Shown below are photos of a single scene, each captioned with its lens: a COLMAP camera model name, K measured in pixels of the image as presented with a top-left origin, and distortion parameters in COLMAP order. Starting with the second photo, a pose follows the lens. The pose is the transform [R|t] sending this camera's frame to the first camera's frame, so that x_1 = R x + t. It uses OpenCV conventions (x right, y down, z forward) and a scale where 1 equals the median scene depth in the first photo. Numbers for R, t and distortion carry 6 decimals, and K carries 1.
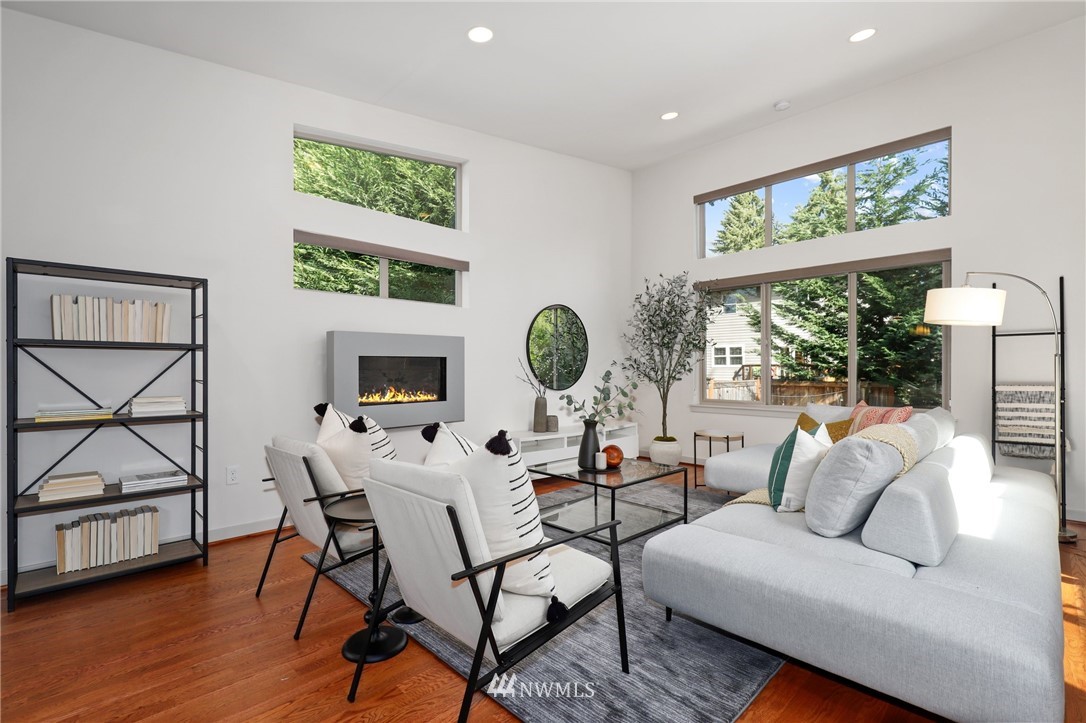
lens RADIAL K [[494.1, 0, 536.0], [0, 494.1, 374.2], [0, 0, 1]] dist [-0.003012, 0.001815]
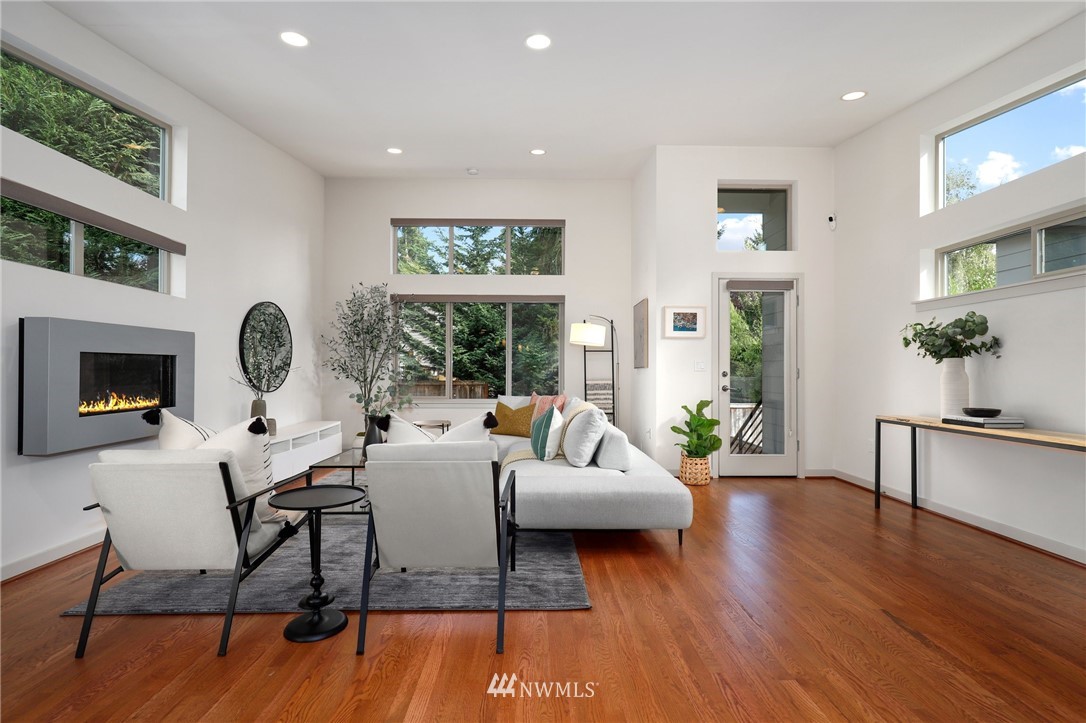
lens RADIAL K [[494.1, 0, 543.9], [0, 494.1, 373.5], [0, 0, 1]] dist [-0.003012, 0.001815]
pose [[0.683685, -0.001716, 0.729775, -0.397642], [0.004305, 0.999989, -0.001682, 0.000773], [-0.729765, 0.004292, 0.683685, -0.049433]]
